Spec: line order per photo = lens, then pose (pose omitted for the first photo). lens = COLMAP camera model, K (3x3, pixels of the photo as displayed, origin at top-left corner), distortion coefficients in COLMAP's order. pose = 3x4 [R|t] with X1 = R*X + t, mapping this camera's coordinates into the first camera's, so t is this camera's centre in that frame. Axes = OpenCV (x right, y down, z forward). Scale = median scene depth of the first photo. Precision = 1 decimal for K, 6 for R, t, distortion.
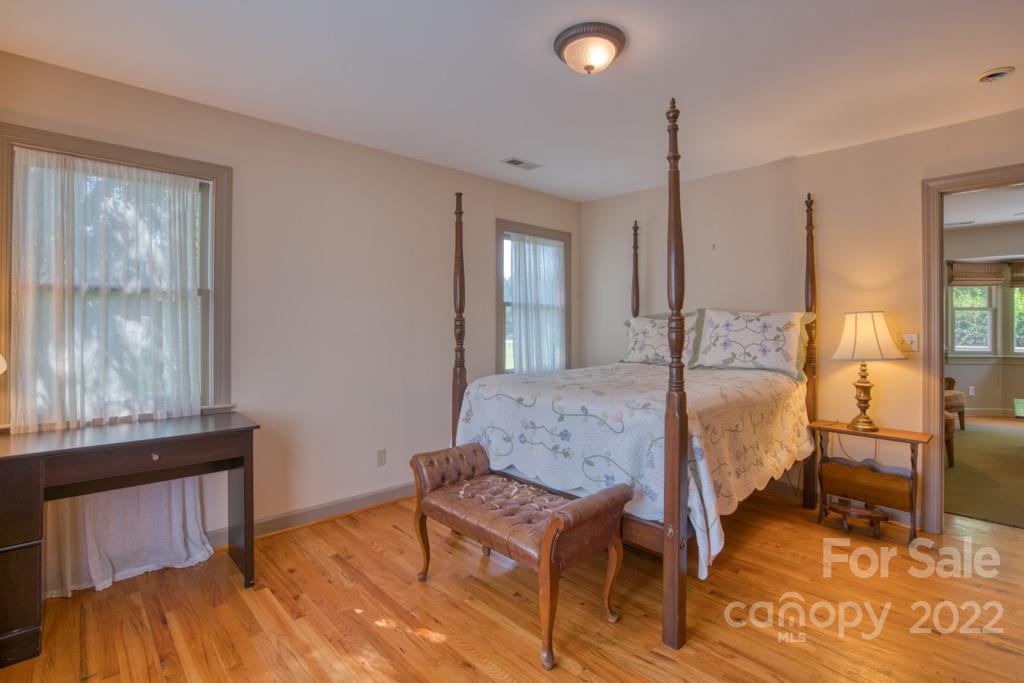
lens RADIAL K [[470.4, 0, 507.5], [0, 470.4, 337.7], [0, 0, 1]] dist [-0.023060, -0.000056]
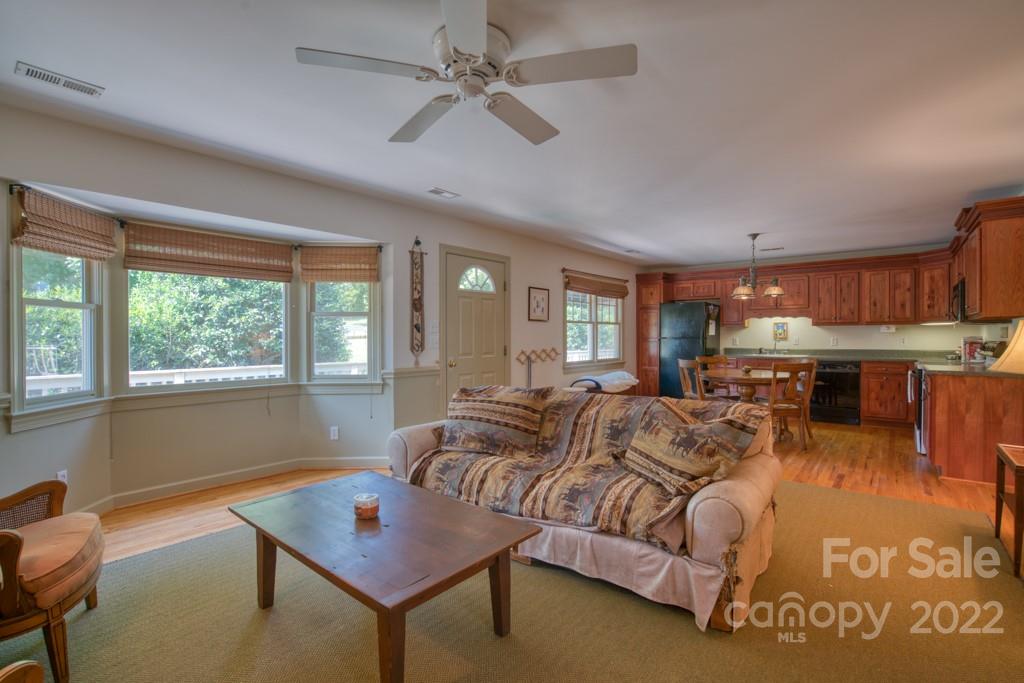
lens RADIAL K [[470.4, 0, 509.9], [0, 470.4, 341.2], [0, 0, 1]] dist [-0.023060, -0.000056]
pose [[-0.133112, -0.008436, 0.991065, 0.495598], [0.003507, 0.999954, 0.008983, -0.027483], [-0.991095, 0.004671, -0.133076, 0.616231]]
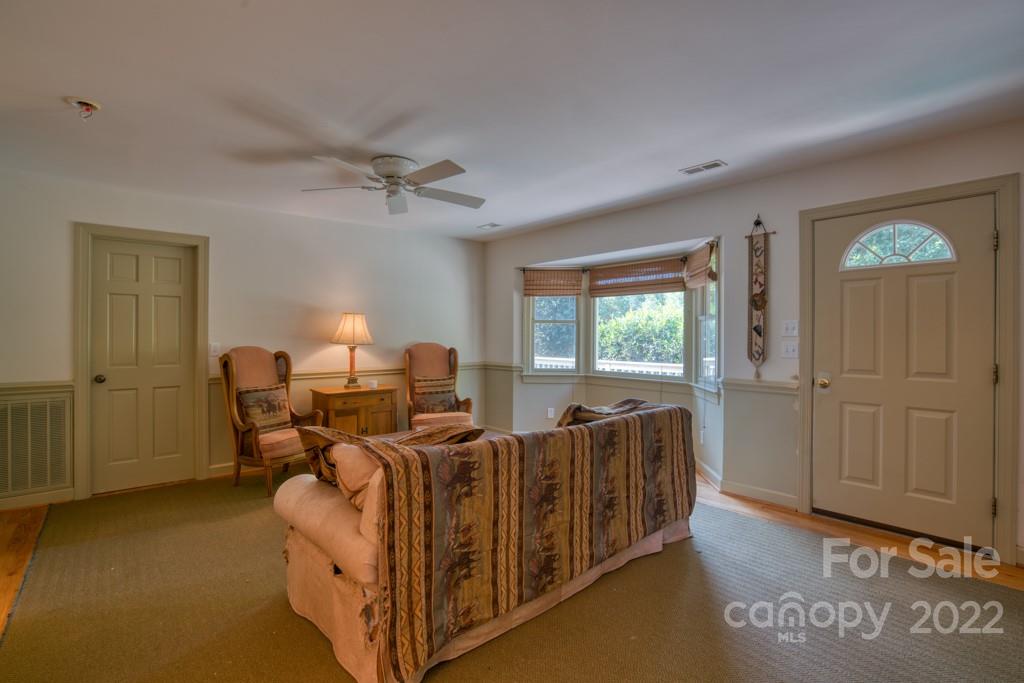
lens RADIAL K [[470.4, 0, 506.3], [0, 470.4, 337.9], [0, 0, 1]] dist [-0.023060, -0.000056]
pose [[0.999978, 0.003379, -0.005754, 0.932440], [-0.003357, 0.999987, 0.003941, -0.034441], [0.005767, -0.003921, 0.999976, 0.086443]]
